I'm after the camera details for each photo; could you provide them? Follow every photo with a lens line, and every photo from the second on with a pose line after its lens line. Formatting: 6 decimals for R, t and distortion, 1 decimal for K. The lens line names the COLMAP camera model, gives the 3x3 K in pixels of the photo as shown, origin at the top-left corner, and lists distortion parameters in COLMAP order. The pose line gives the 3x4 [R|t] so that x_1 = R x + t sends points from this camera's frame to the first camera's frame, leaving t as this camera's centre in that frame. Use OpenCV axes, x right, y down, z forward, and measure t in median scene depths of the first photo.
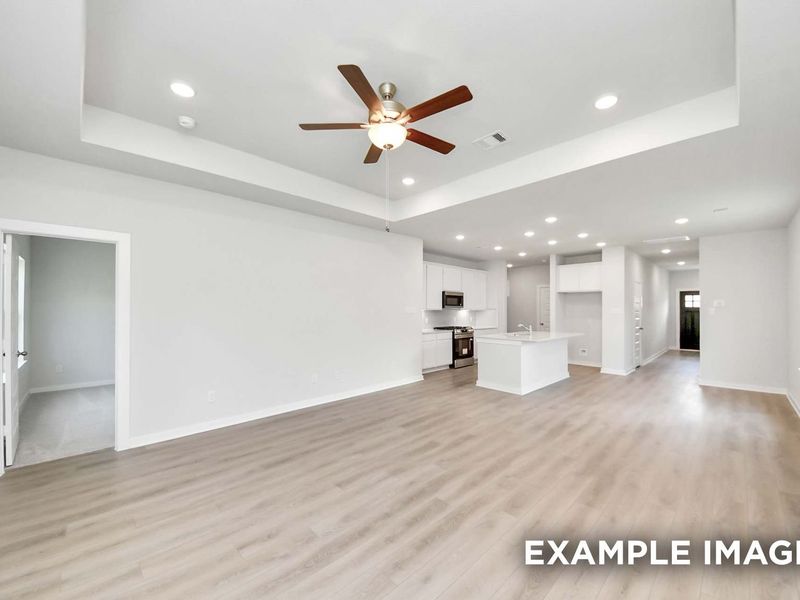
lens RADIAL K [[326.6, 0, 395.3], [0, 326.6, 305.2], [0, 0, 1]] dist [0.024594, -0.000130]
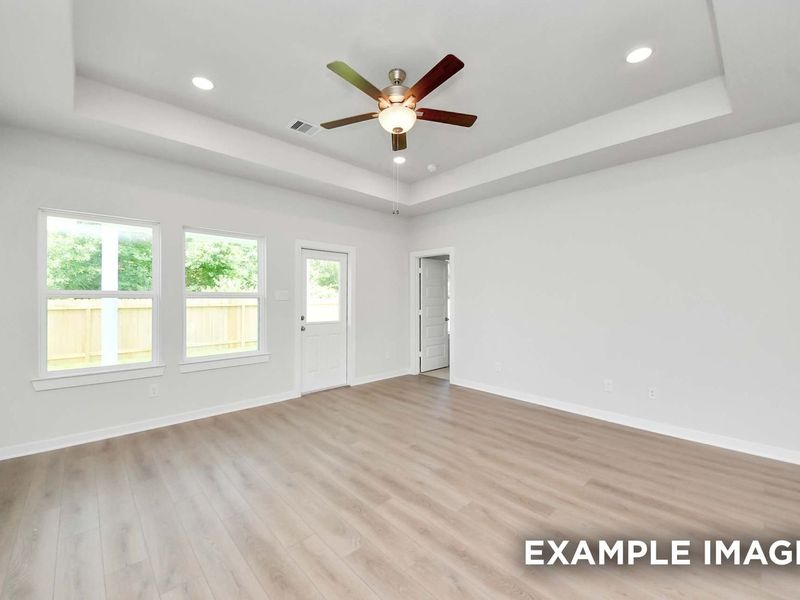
lens RADIAL K [[336.1, 0, 400.0], [0, 336.1, 300.0], [0, 0, 1]] dist [0.025150, -0.000293]
pose [[-0.006802, 0.004267, -0.999968, 0.429038], [0.004116, 0.999983, 0.004239, 0.018217], [0.999968, -0.004087, -0.006819, 0.423446]]
